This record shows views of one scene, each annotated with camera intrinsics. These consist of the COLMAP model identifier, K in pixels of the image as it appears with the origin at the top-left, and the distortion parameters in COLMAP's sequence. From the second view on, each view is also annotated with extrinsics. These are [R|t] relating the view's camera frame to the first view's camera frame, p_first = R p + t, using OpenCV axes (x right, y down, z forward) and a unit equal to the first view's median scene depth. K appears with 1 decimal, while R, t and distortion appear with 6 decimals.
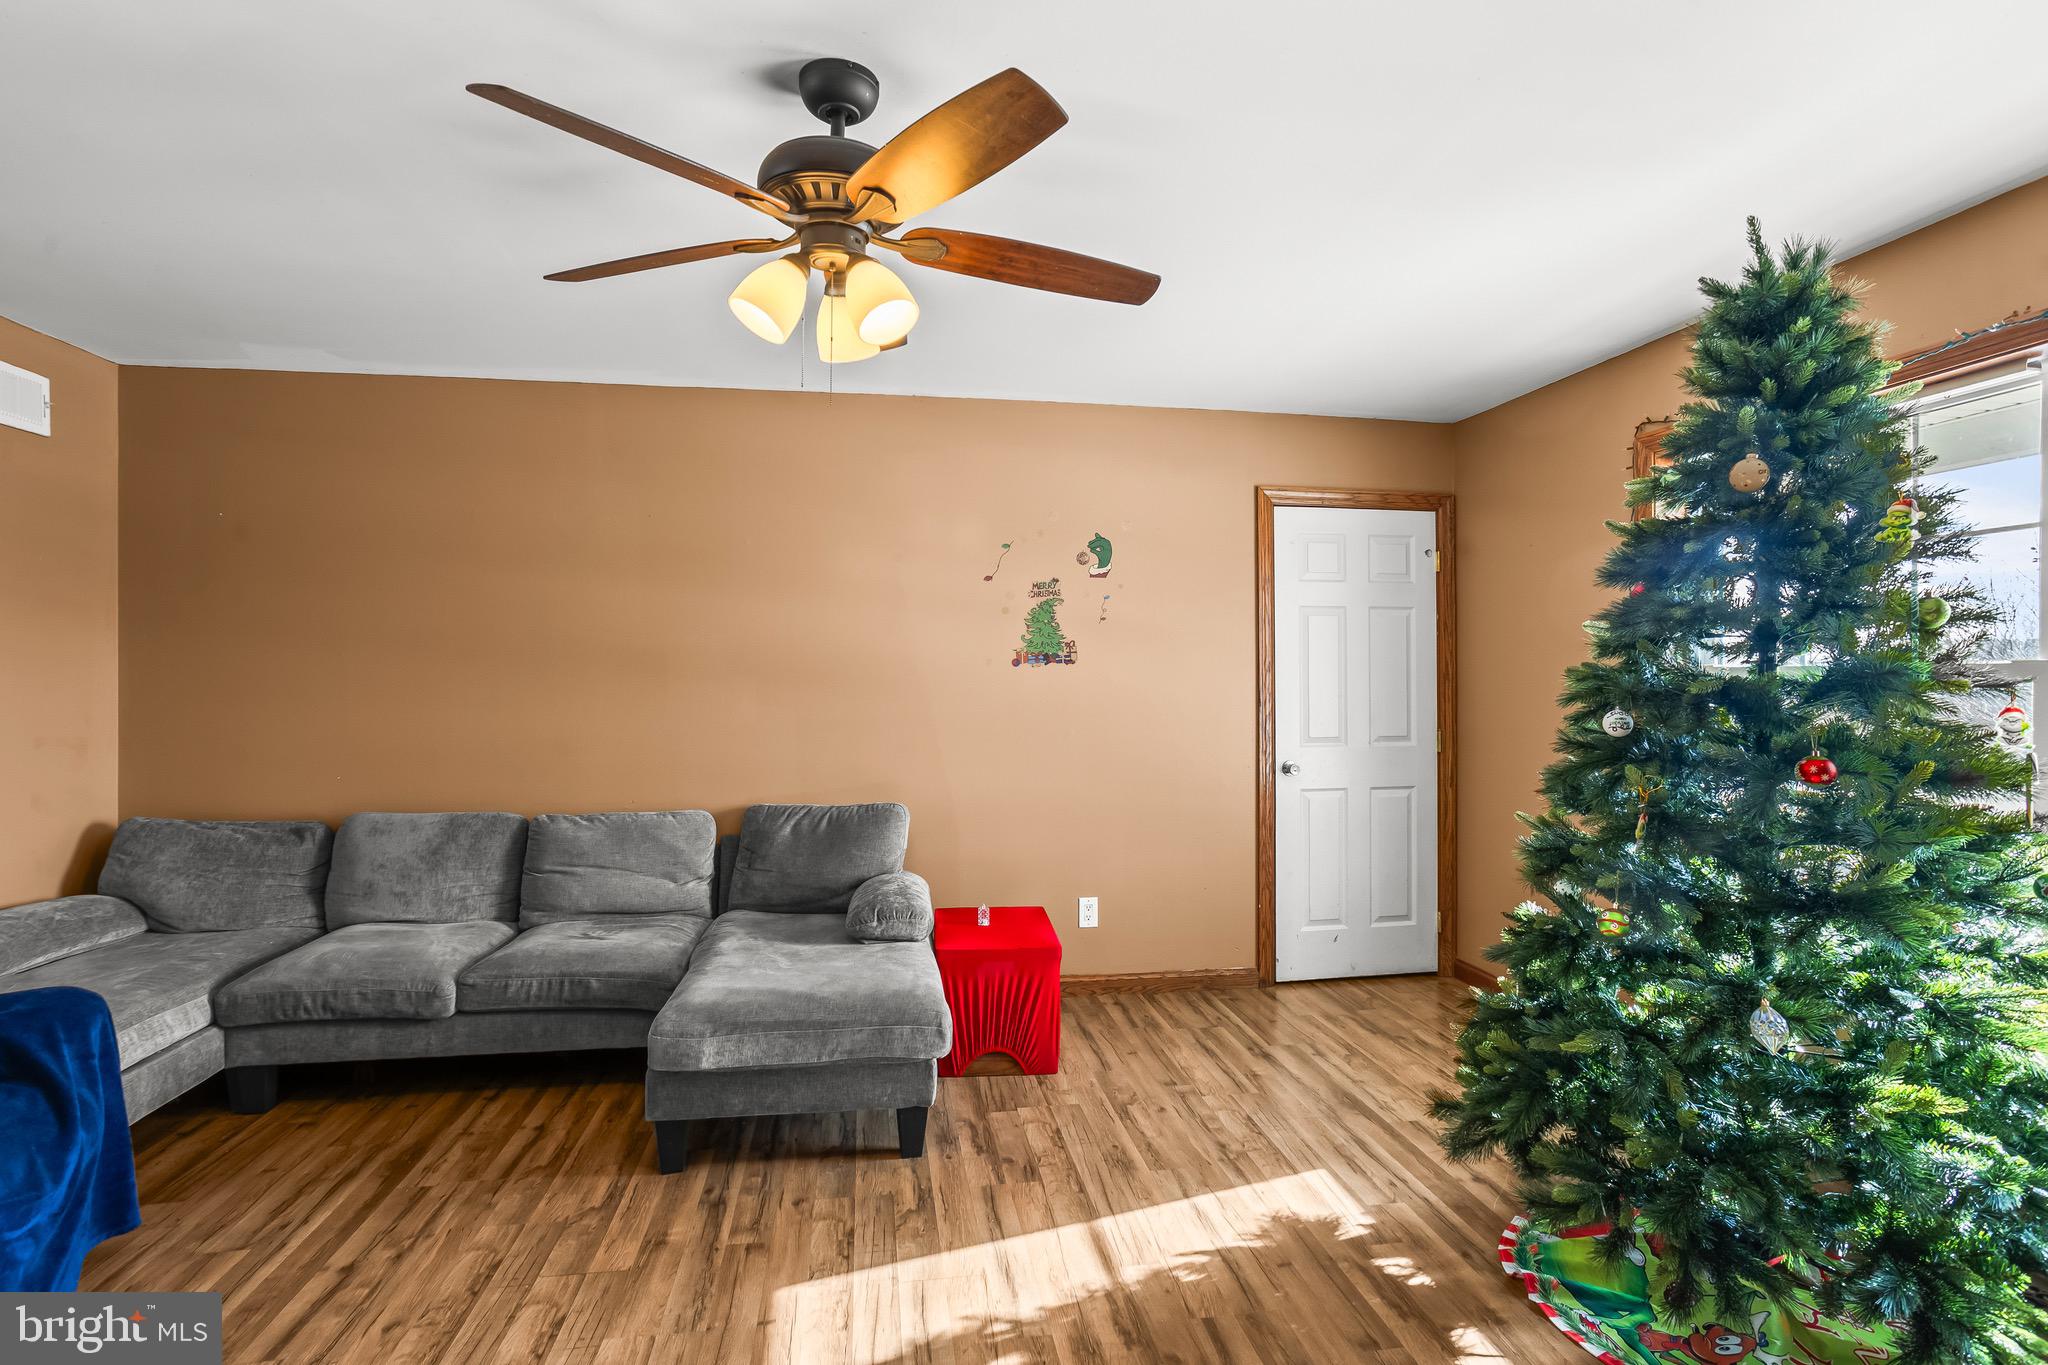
lens RADIAL K [[1007.1, 0, 1014.5], [0, 1007.1, 677.3], [0, 0, 1]] dist [-0.056312, 0.043297]
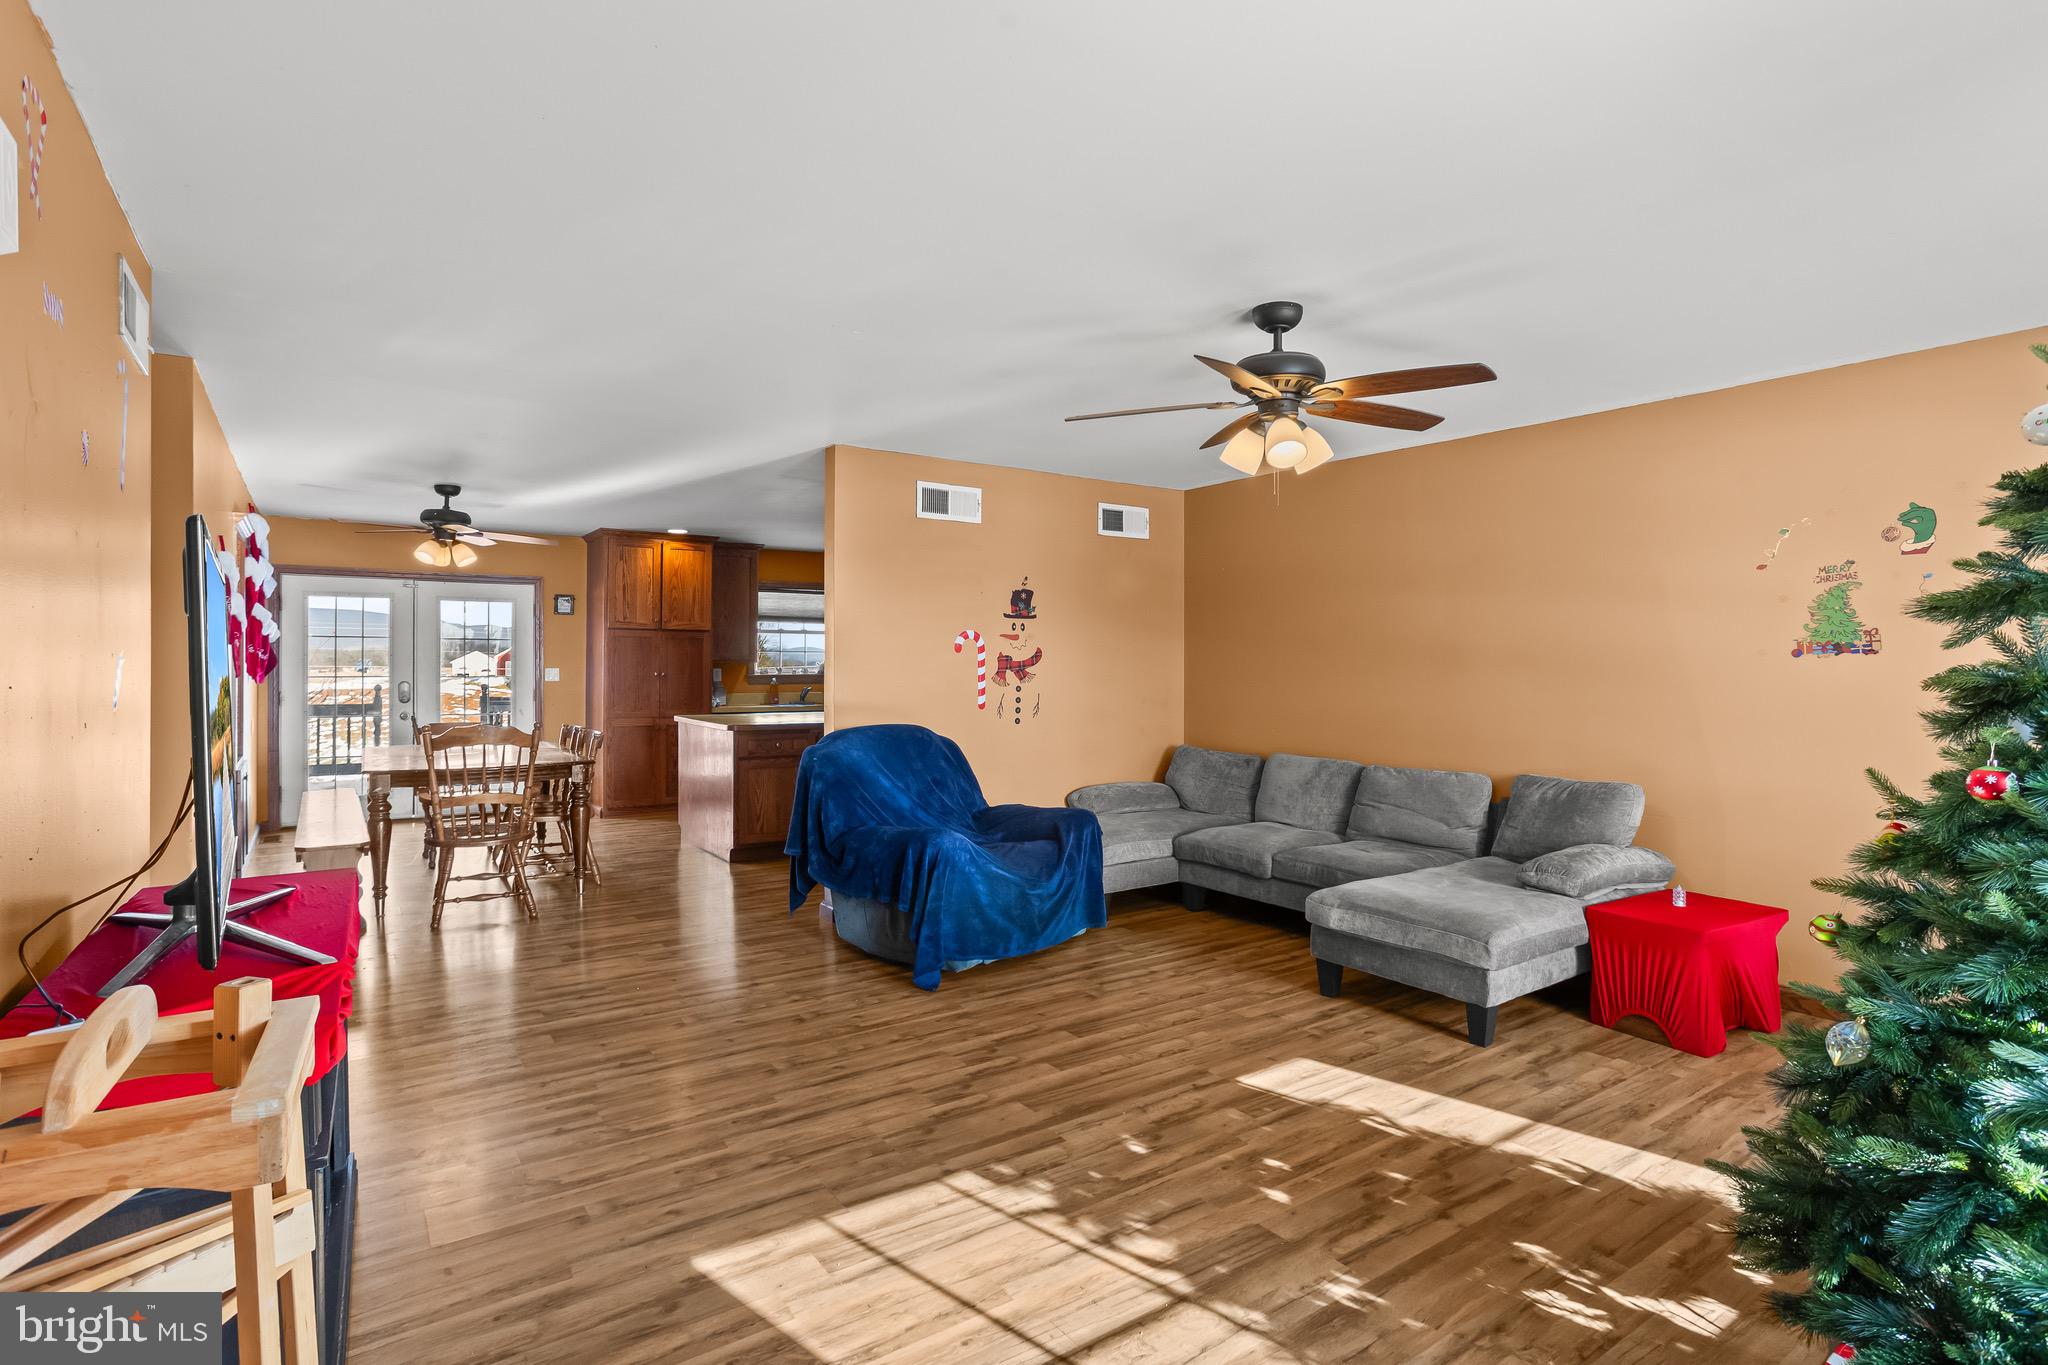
lens RADIAL K [[1012.7, 0, 1018.5], [0, 1012.7, 665.8], [0, 0, 1]] dist [-0.057394, 0.045210]
pose [[0.434740, -0.002068, -0.900554, 0.624447], [0.002453, 0.999996, -0.001112, 0.000006], [0.900553, -0.001726, 0.434743, -0.059327]]
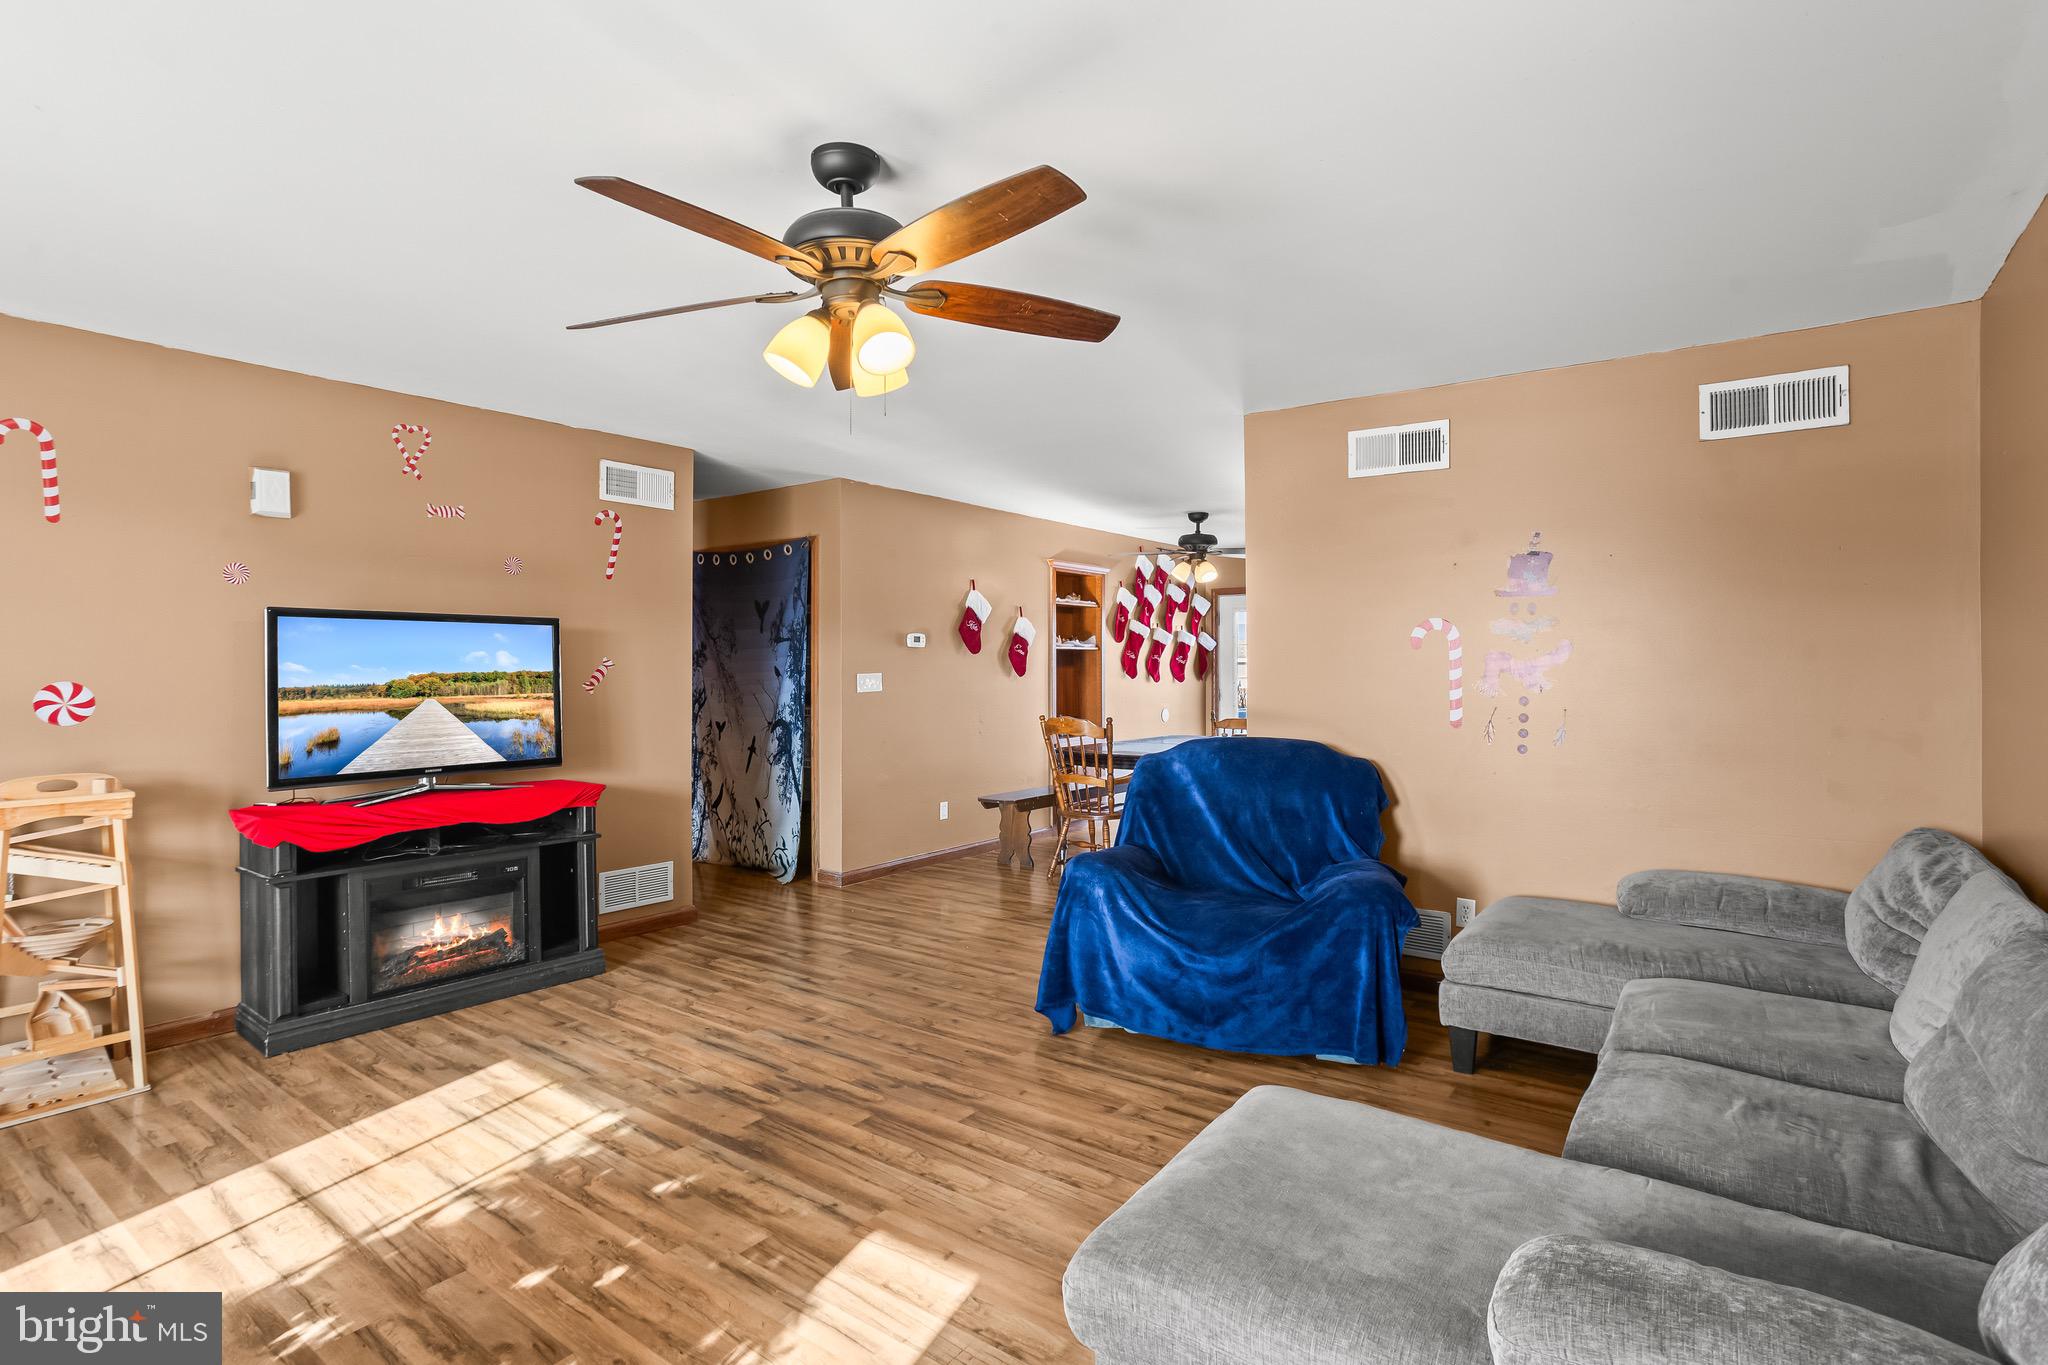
lens RADIAL K [[973.8, 0, 1010.3], [0, 973.8, 680.7], [0, 0, 1]] dist [-0.002379, 0.000398]
pose [[-0.713013, 0.002235, -0.701148, 0.267171], [0.003177, 0.999995, -0.000044, 0.007158], [0.701144, -0.002259, -0.713016, 1.067780]]
